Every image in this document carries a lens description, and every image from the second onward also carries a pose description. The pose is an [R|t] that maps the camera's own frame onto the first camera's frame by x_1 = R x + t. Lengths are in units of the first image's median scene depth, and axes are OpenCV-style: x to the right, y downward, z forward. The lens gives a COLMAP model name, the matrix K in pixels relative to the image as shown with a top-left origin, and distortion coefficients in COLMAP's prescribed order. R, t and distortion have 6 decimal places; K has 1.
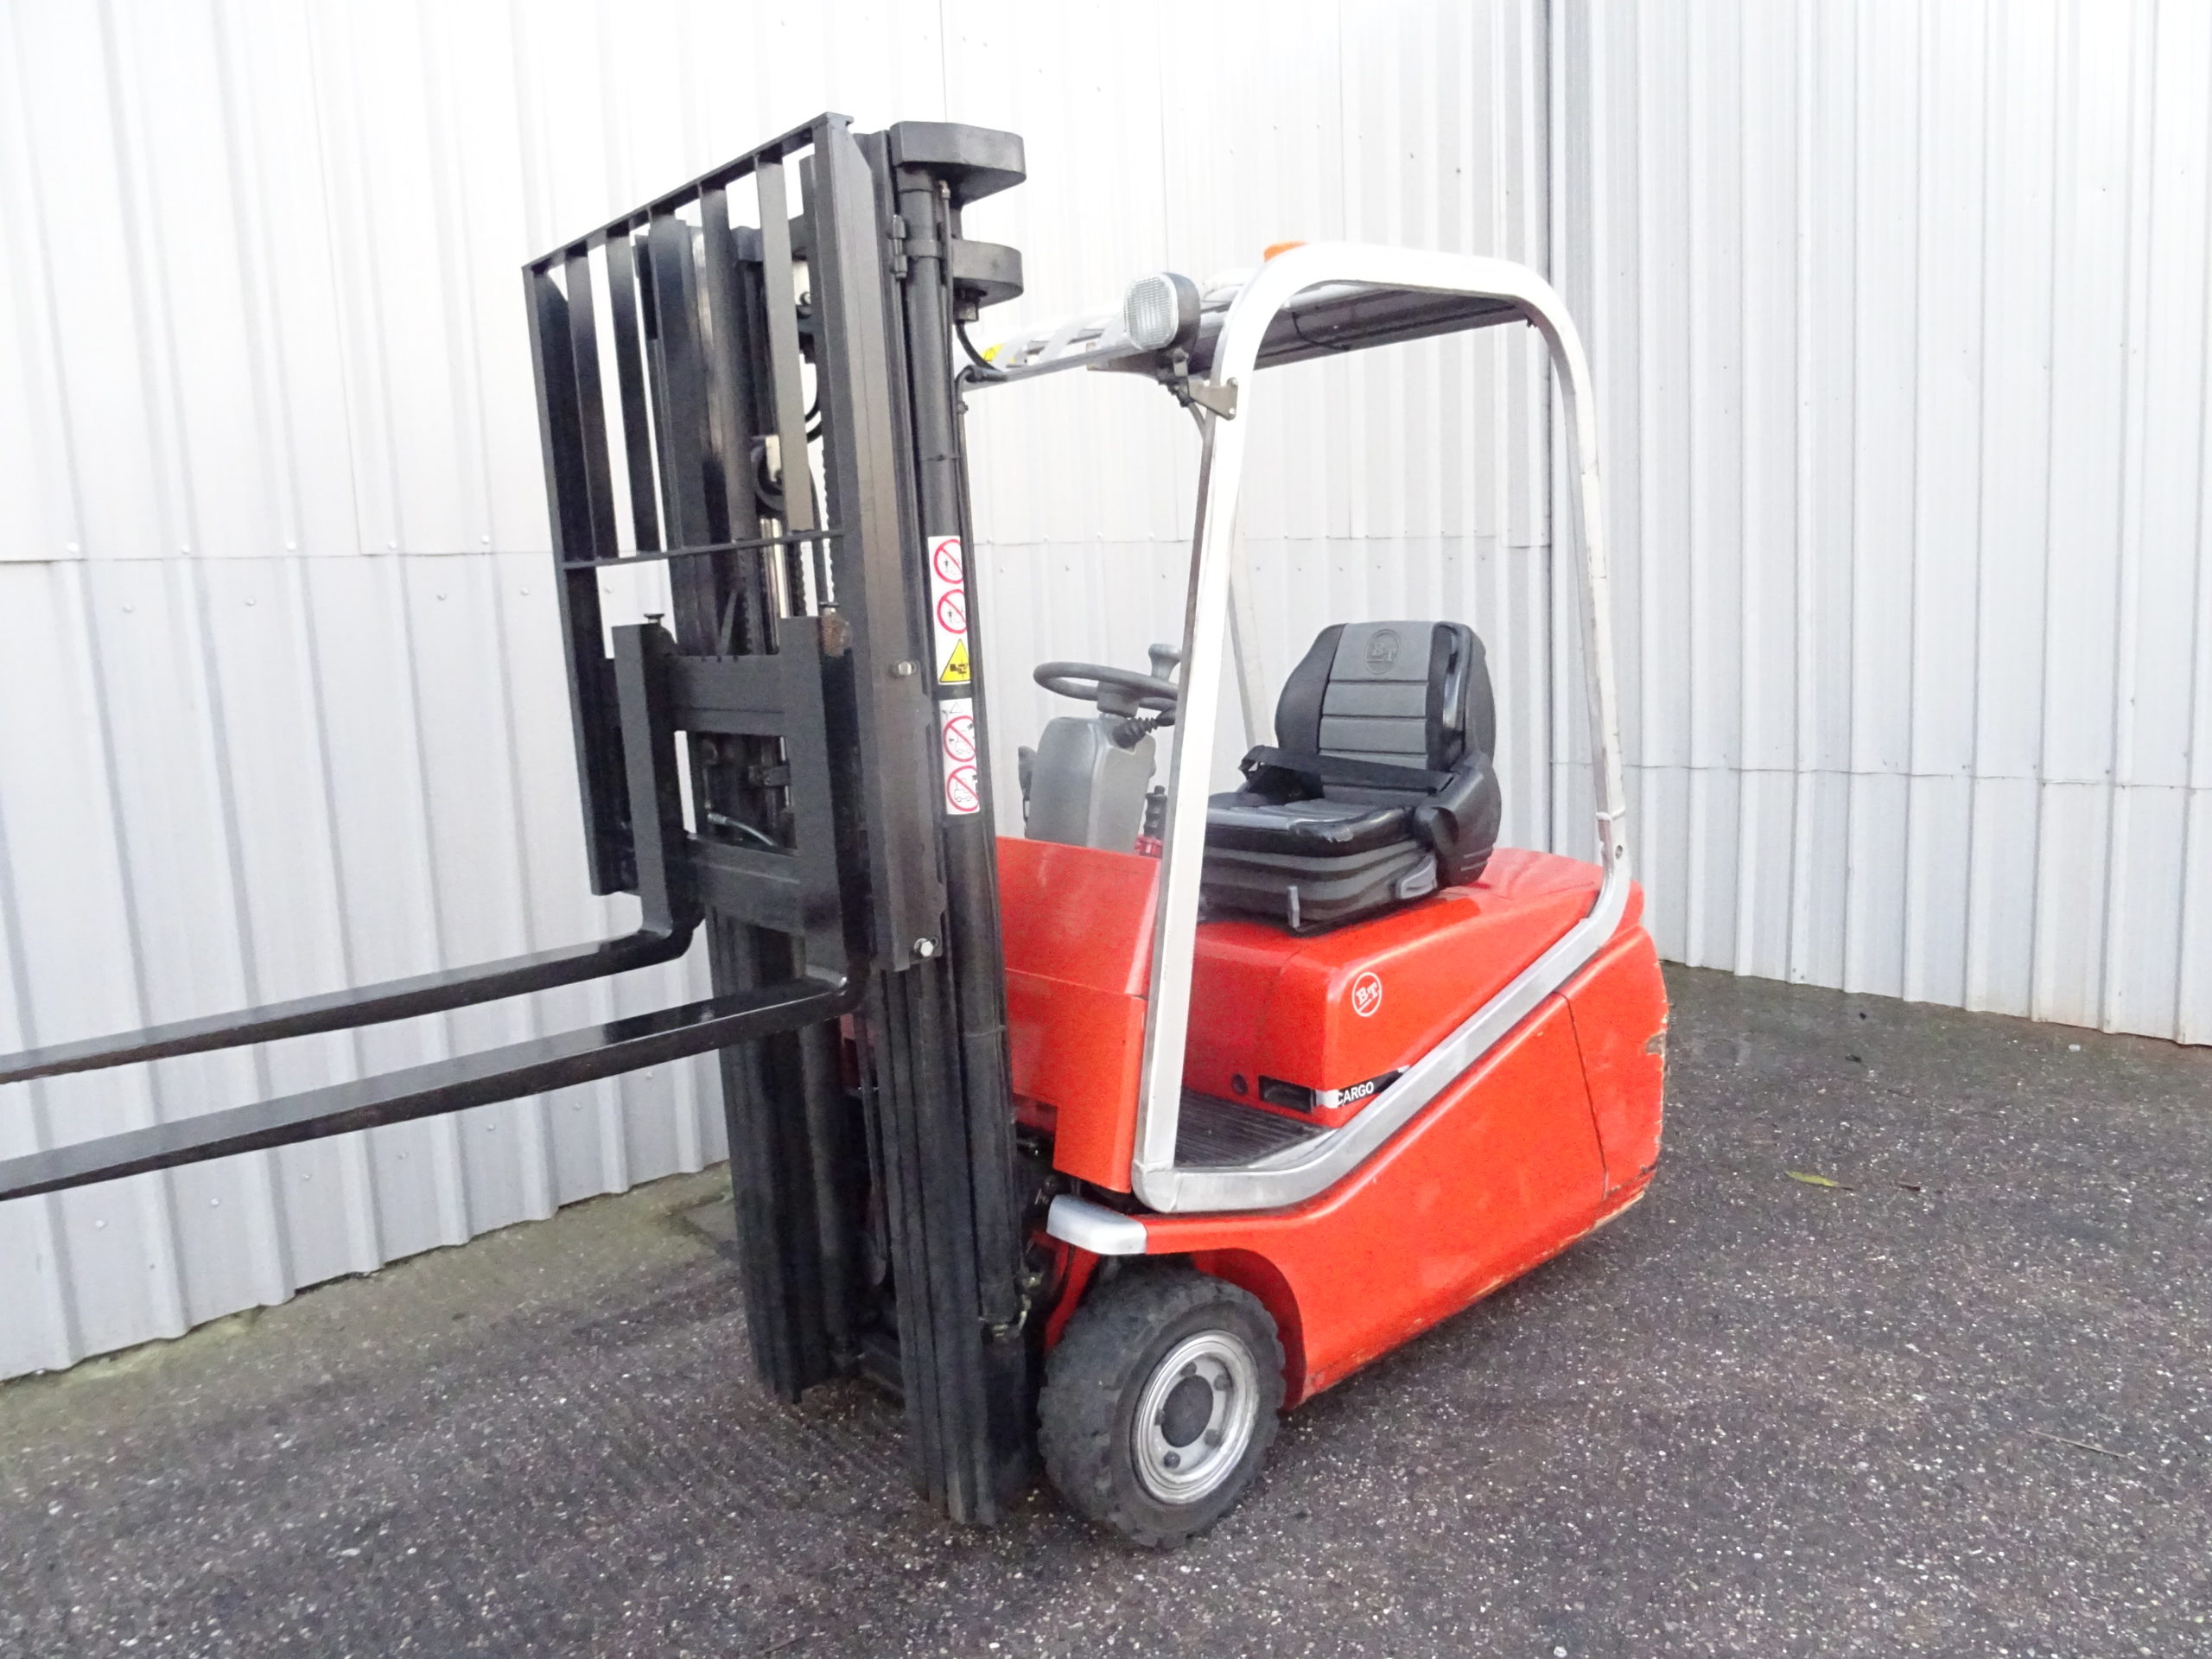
lens RADIAL K [[1575.8, 0, 1094.0], [0, 1575.8, 823.9], [0, 0, 1]] dist [0.025546, -0.032659]
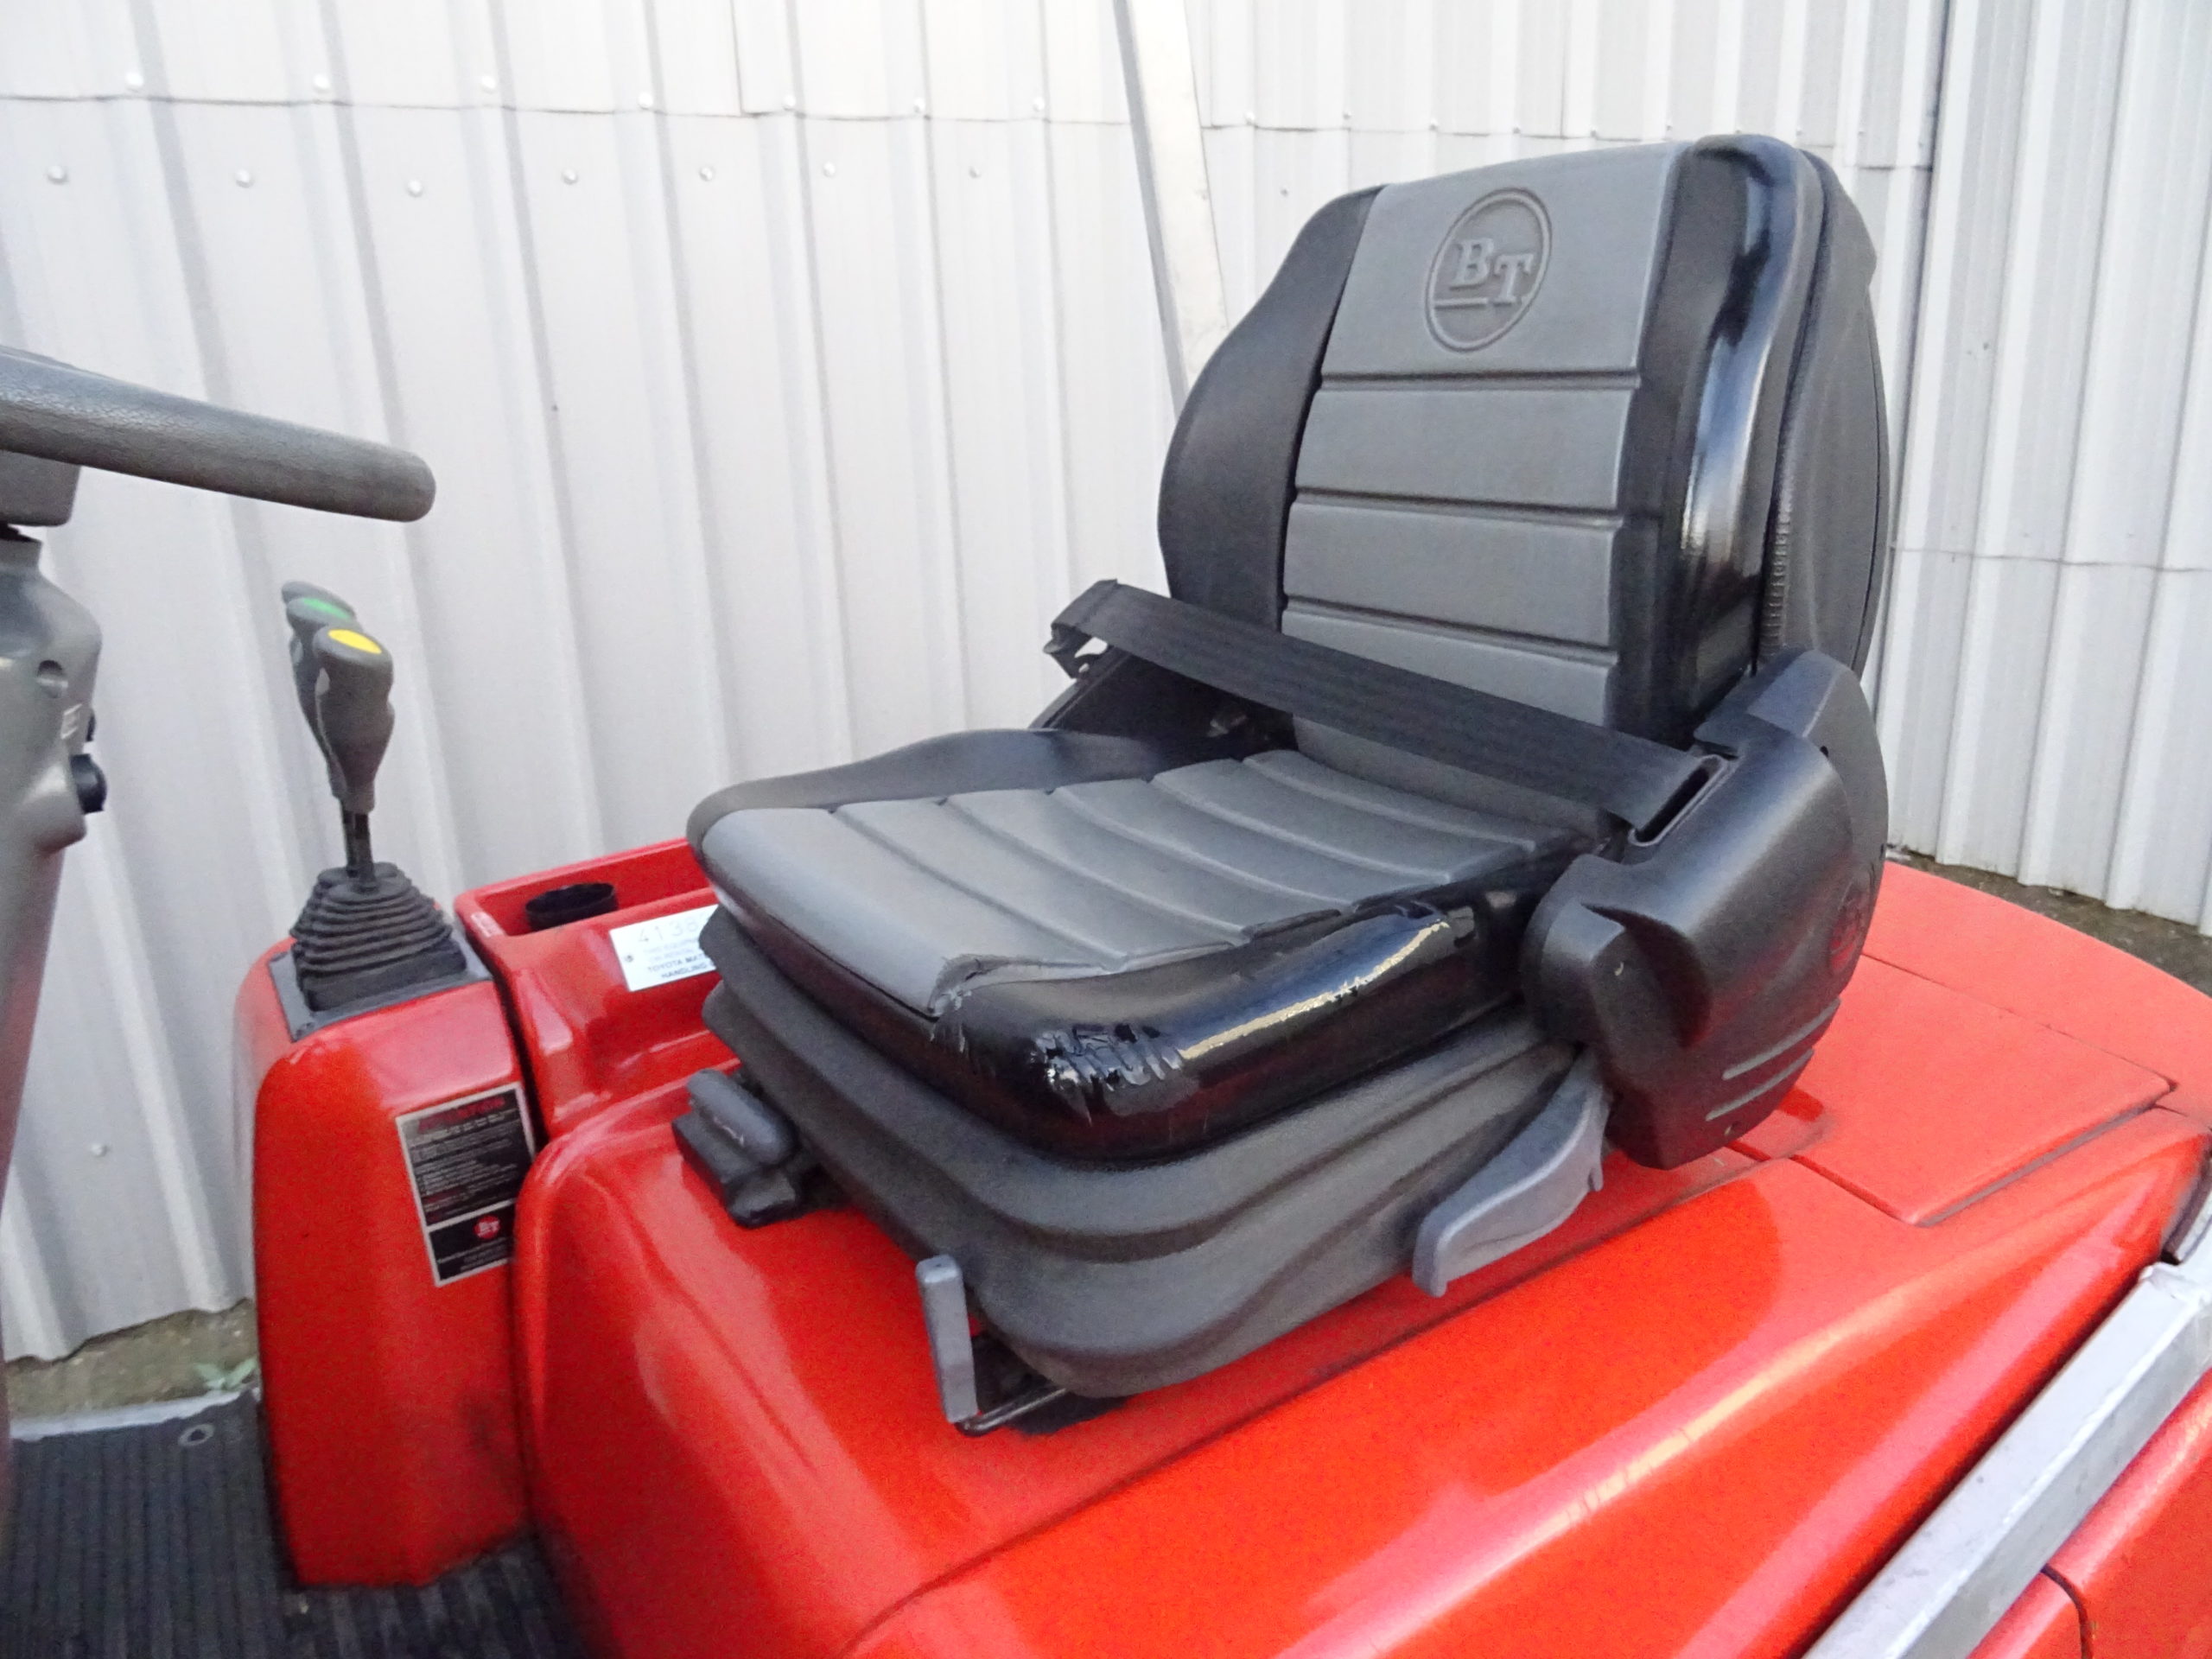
lens RADIAL K [[1575.8, 0, 1094.0], [0, 1575.8, 823.9], [0, 0, 1]] dist [0.025546, -0.032659]
pose [[0.988694, 0.043356, -0.143543, 0.169970], [-0.019503, 0.986337, 0.163580, -0.059912], [0.148674, -0.158931, 0.976031, 0.747208]]
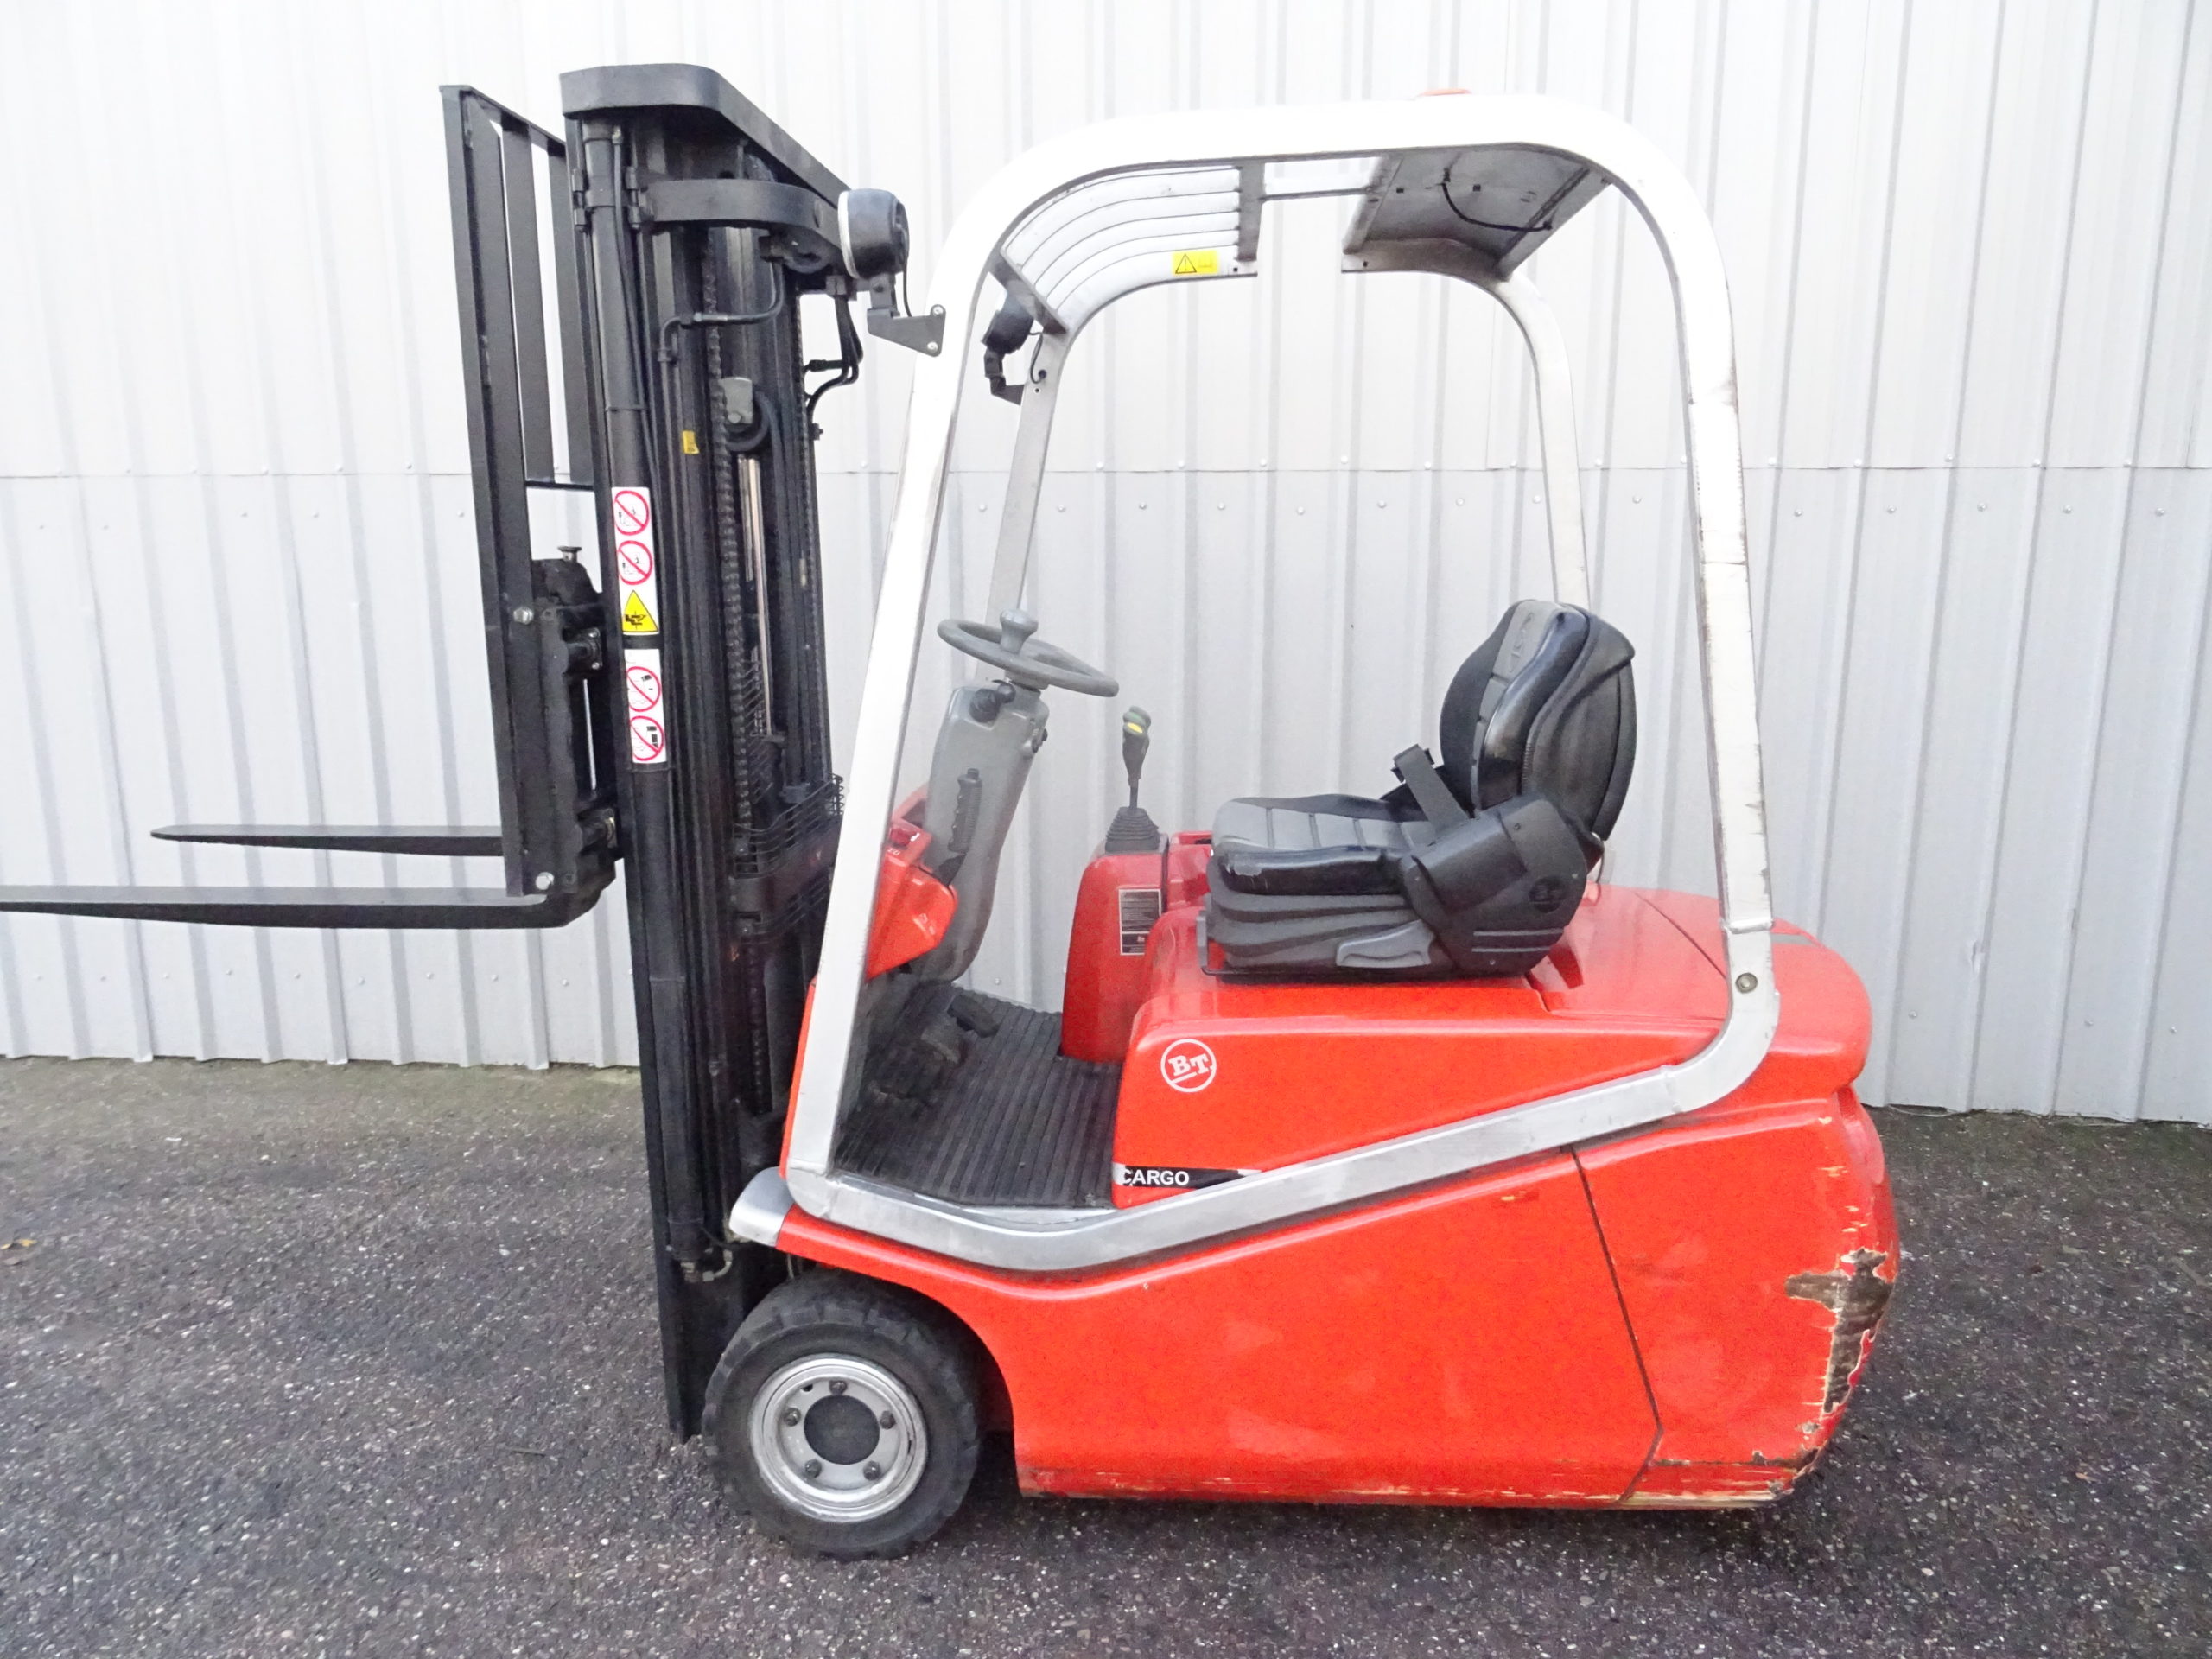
lens RADIAL K [[1575.8, 0, 1094.0], [0, 1575.8, 823.9], [0, 0, 1]] dist [0.025546, -0.032659]
pose [[0.697972, 0.179718, -0.693208, 0.615172], [-0.132298, 0.983696, 0.121821, -0.095825], [0.703799, 0.006682, 0.710368, 0.357119]]
